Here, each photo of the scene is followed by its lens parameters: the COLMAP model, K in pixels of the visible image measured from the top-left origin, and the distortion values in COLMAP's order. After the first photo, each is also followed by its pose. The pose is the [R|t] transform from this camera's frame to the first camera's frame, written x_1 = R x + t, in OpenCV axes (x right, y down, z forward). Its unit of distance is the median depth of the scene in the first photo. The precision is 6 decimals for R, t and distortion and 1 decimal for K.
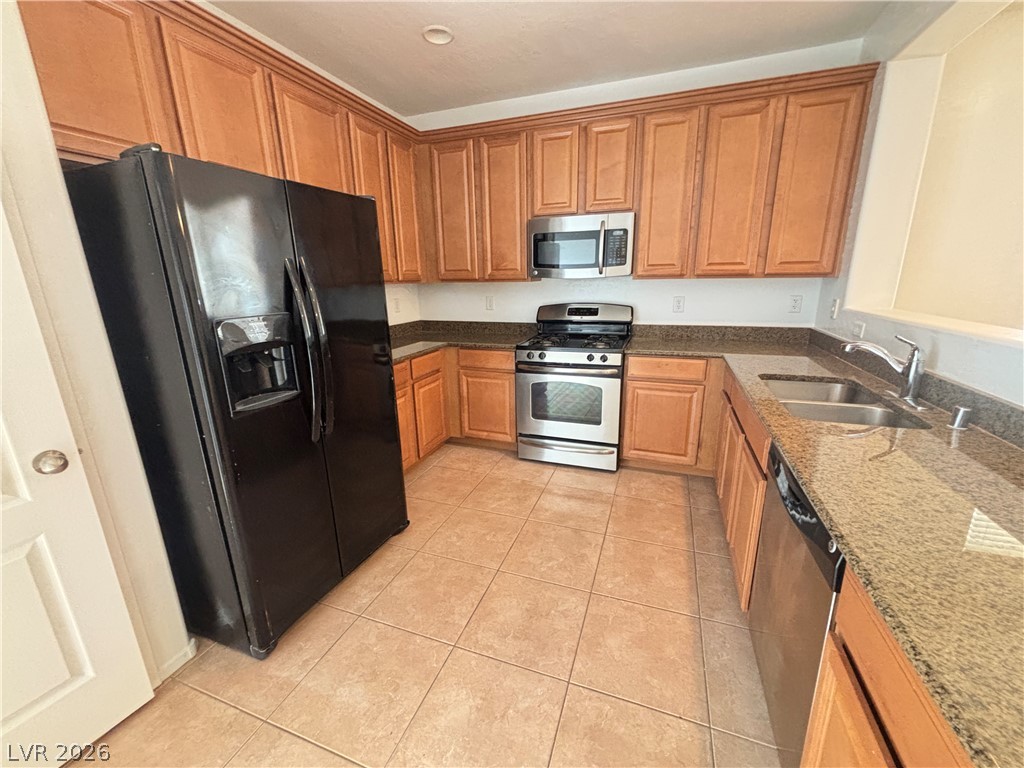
lens RADIAL K [[413.6, 0, 512.6], [0, 413.6, 384.6], [0, 0, 1]] dist [0.000488, 0.000059]
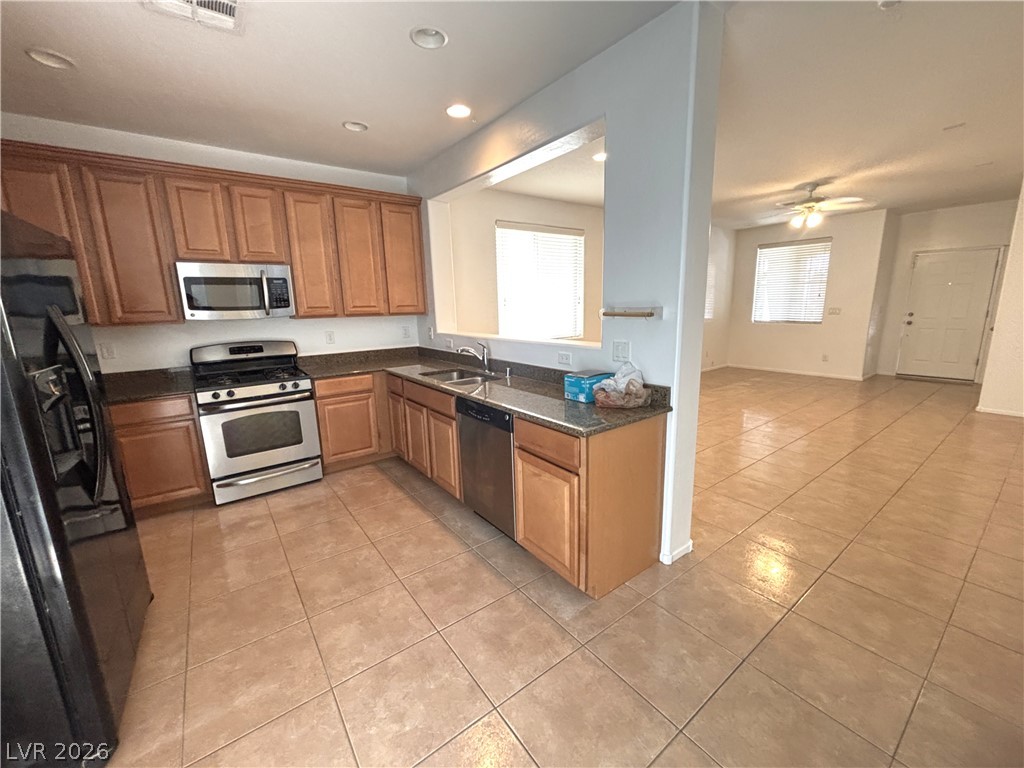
lens RADIAL K [[413.6, 0, 512.8], [0, 413.6, 384.9], [0, 0, 1]] dist [0.000488, 0.000059]
pose [[0.548885, -0.156561, 0.821105, -0.409799], [0.226566, 0.973397, 0.034146, 0.035134], [-0.804607, 0.167292, 0.569755, -0.169339]]
